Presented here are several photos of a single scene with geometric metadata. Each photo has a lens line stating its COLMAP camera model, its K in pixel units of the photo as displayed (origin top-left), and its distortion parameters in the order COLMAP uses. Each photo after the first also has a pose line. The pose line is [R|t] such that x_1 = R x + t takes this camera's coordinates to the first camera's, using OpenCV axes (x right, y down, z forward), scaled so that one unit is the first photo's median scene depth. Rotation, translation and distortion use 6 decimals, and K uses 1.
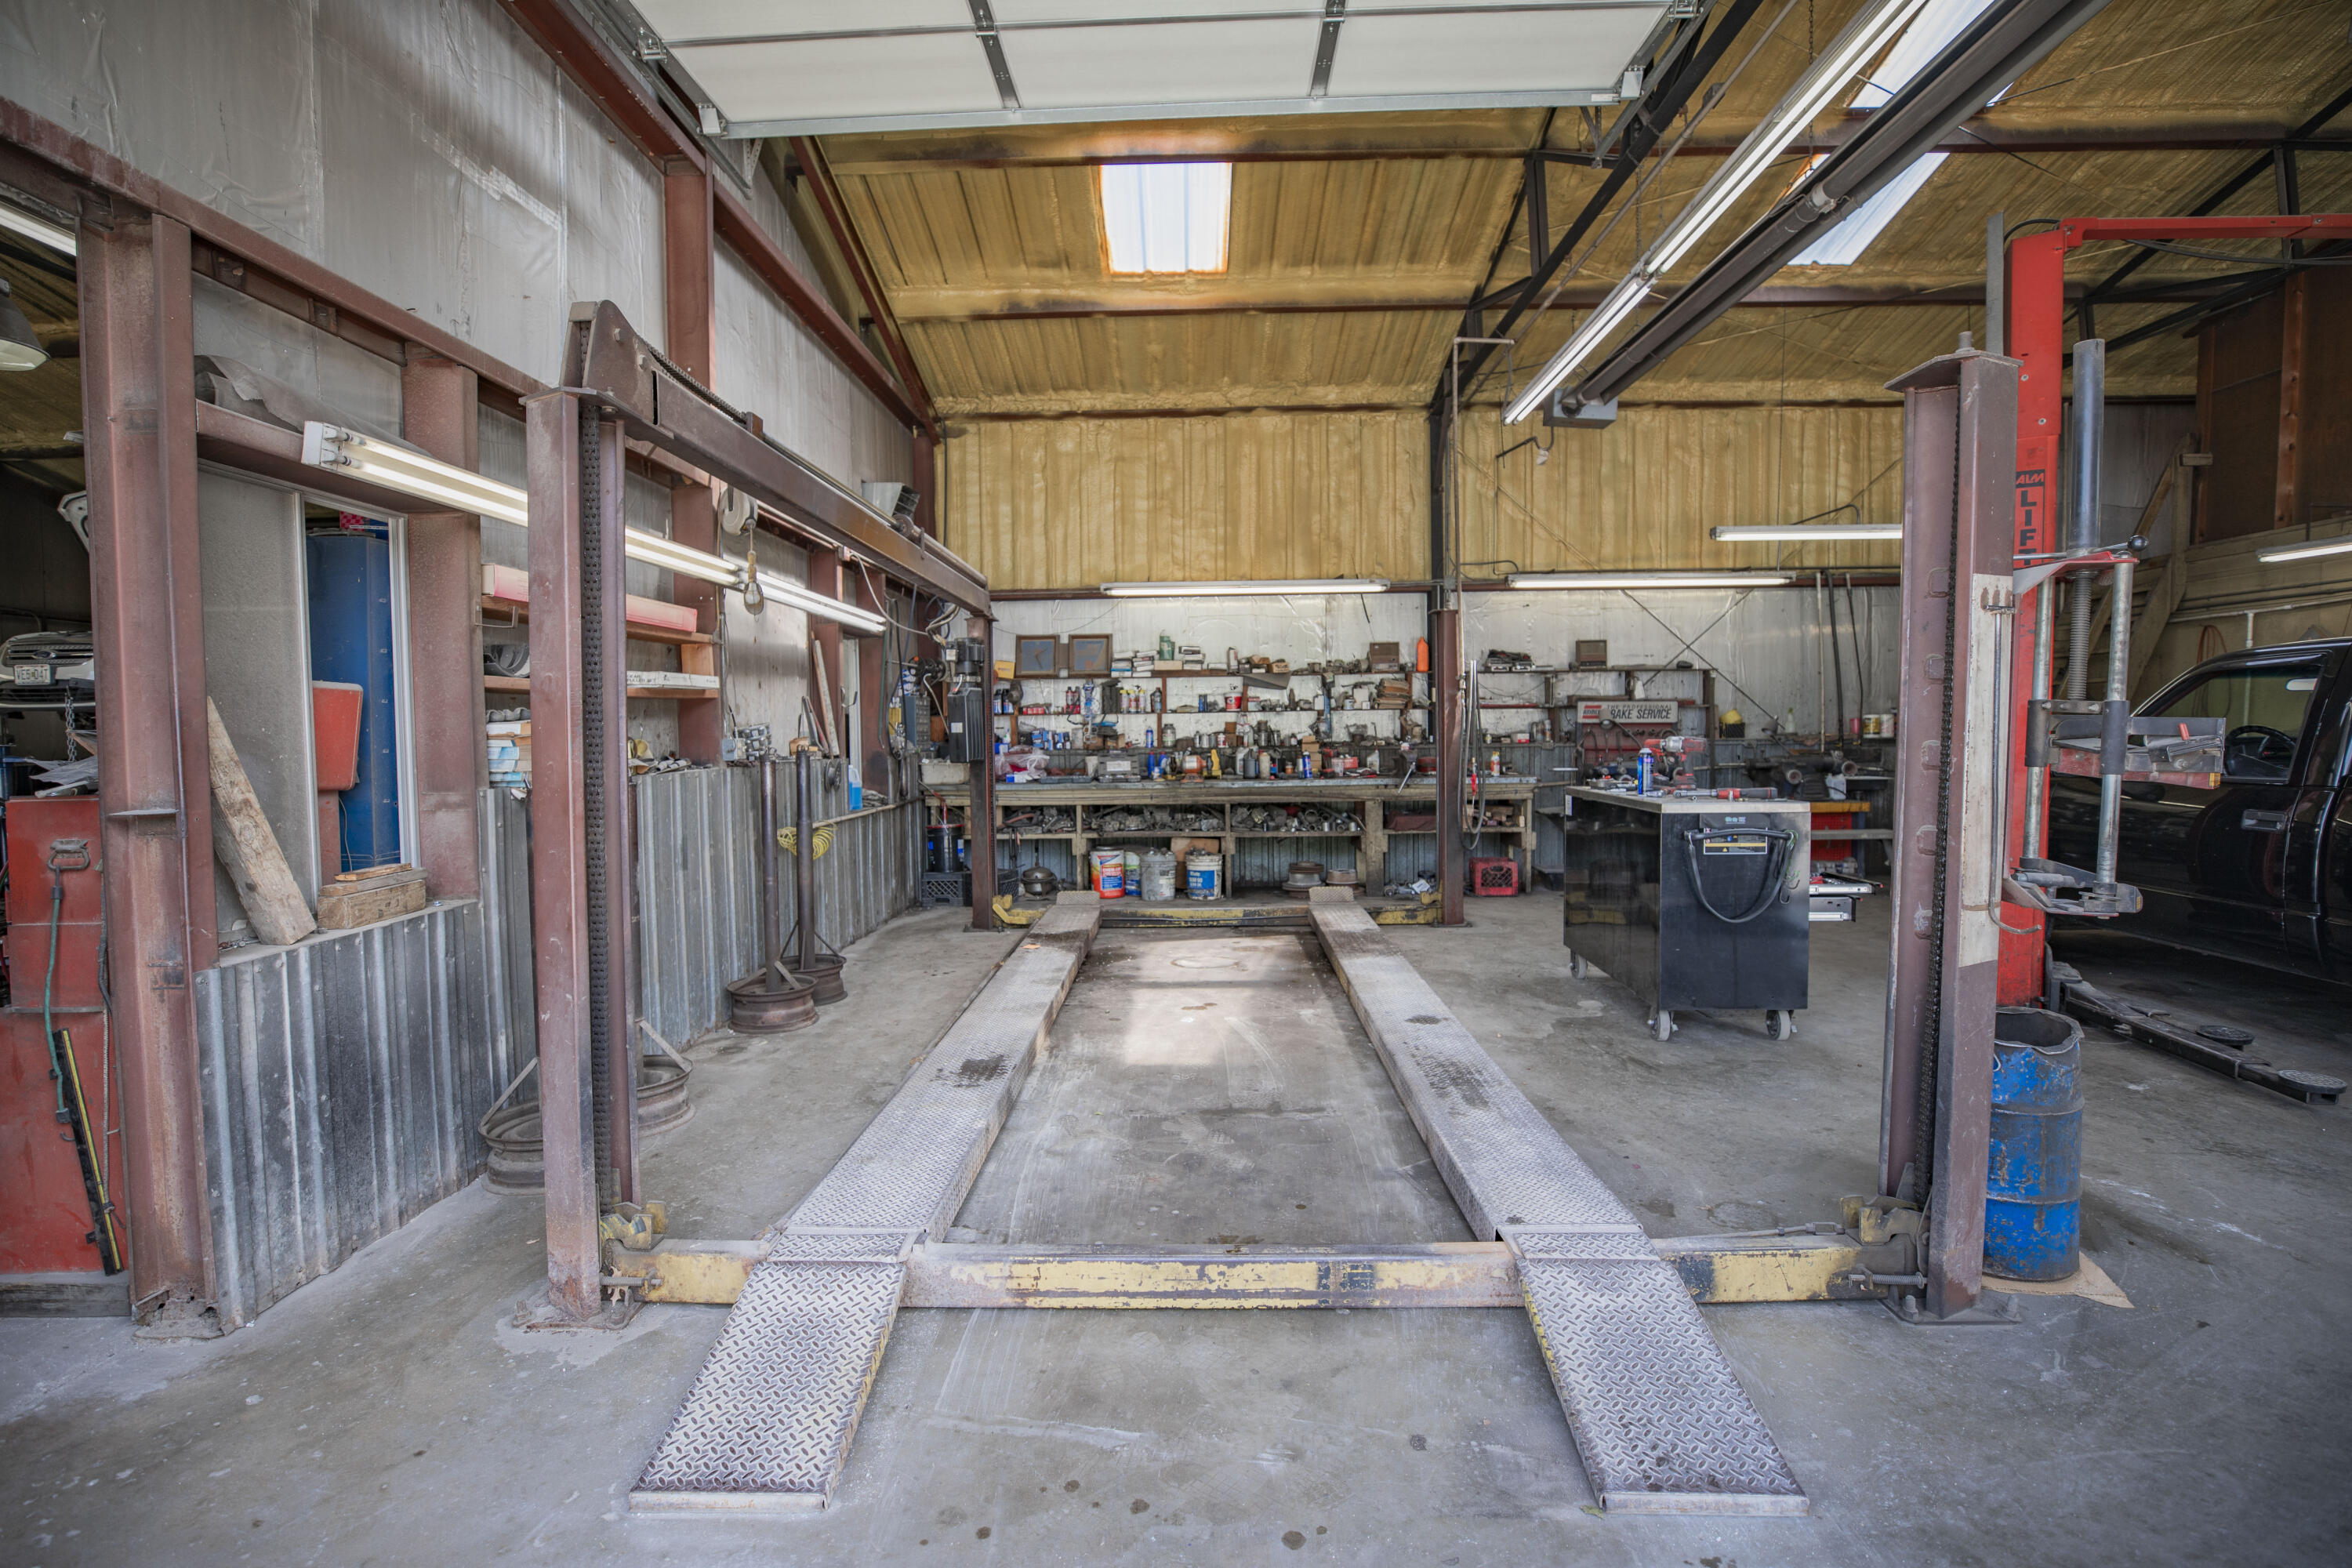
lens RADIAL K [[1071.4, 0, 1164.4], [0, 1071.4, 789.6], [0, 0, 1]] dist [-0.035656, 0.004588]
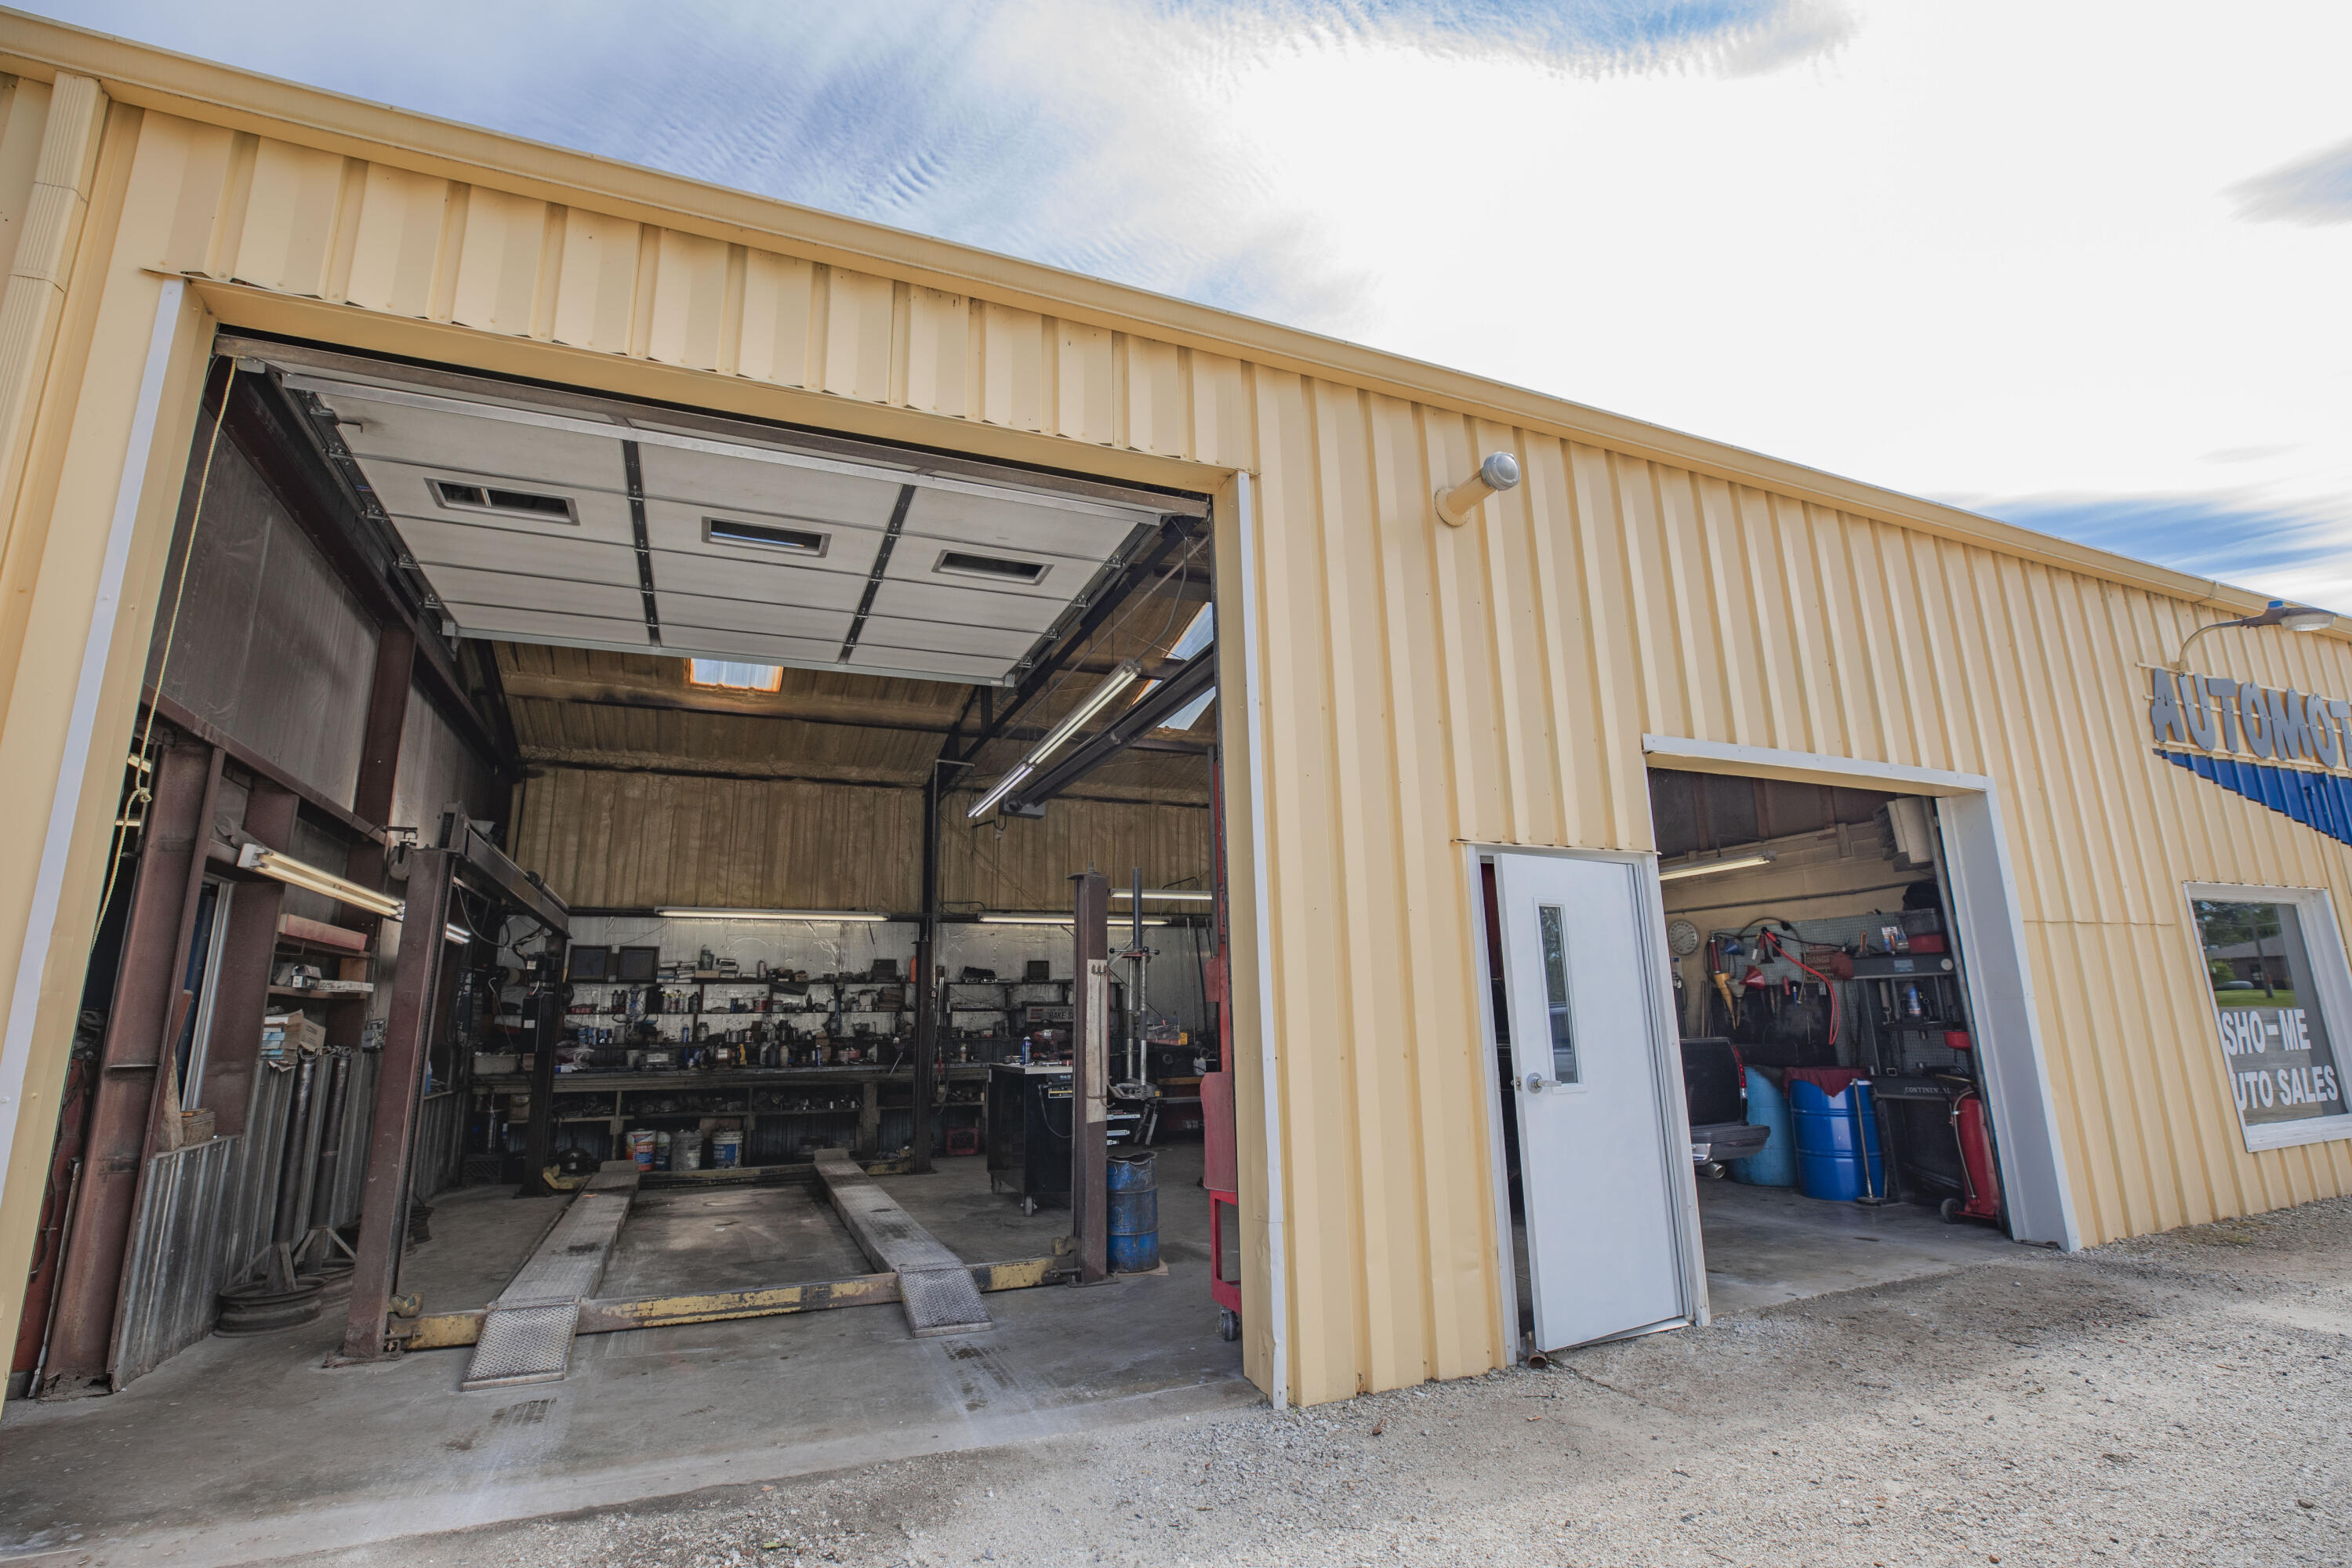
lens RADIAL K [[1071.4, 0, 1161.2], [0, 1071.4, 786.8], [0, 0, 1]] dist [-0.035656, 0.004588]
pose [[0.910340, 0.086940, 0.404626, -0.039861], [0.028468, 0.962216, -0.270796, 0.026463], [-0.412880, 0.258035, 0.873469, -0.391108]]
